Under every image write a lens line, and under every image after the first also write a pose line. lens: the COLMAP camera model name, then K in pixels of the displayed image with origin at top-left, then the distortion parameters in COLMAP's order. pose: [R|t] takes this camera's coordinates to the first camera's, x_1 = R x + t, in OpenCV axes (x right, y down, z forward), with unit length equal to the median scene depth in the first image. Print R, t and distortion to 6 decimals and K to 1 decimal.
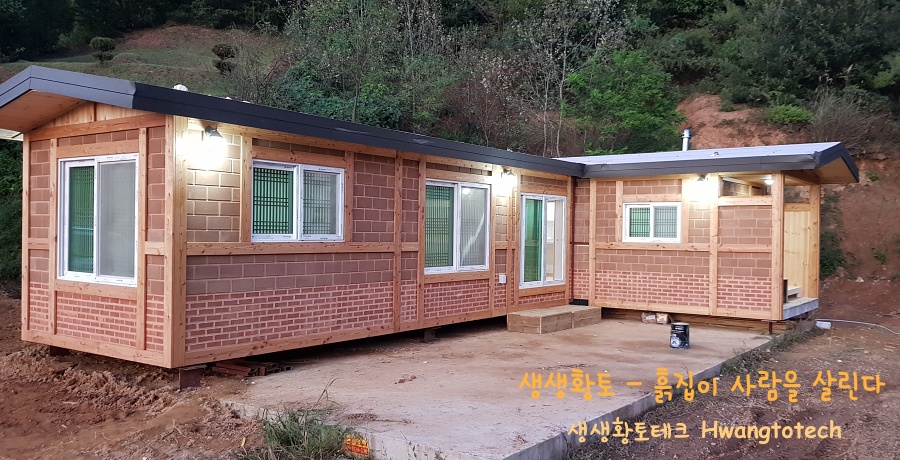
lens RADIAL K [[756.3, 0, 443.8], [0, 756.3, 233.2], [0, 0, 1]] dist [-0.014883, -0.025294]
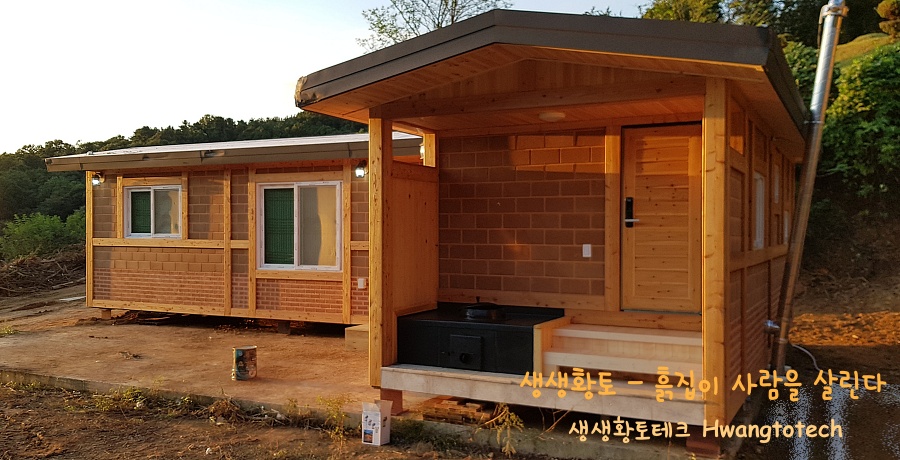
lens RADIAL K [[756.3, 0, 441.8], [0, 756.3, 225.6], [0, 0, 1]] dist [-0.014883, -0.025294]
pose [[0.164963, -0.016200, -0.986167, 1.191123], [0.000057, 0.999865, -0.016416, 0.008571], [0.986300, 0.002652, 0.164941, 1.161607]]
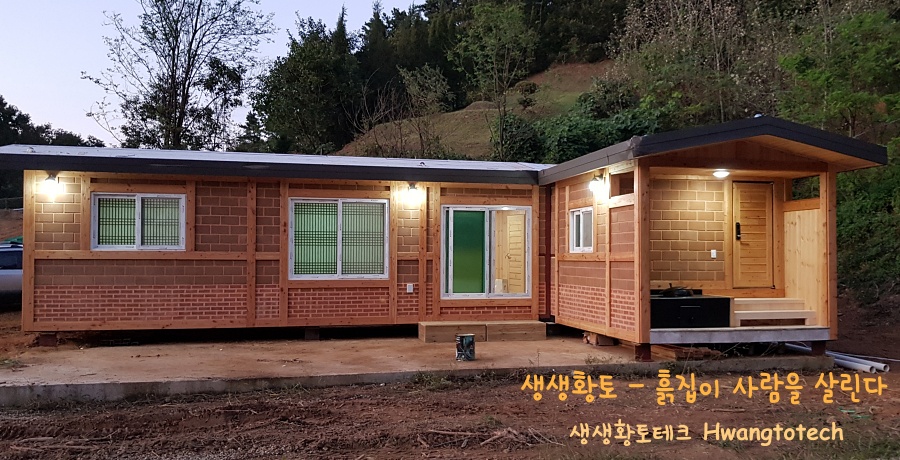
lens RADIAL K [[756.3, 0, 482.4], [0, 756.3, 235.4], [0, 0, 1]] dist [-0.014883, -0.025294]
pose [[0.752562, -0.025725, -0.658019, 1.027068], [0.004713, 0.999421, -0.033682, 0.028557], [0.658505, 0.022247, 0.752248, 0.347314]]
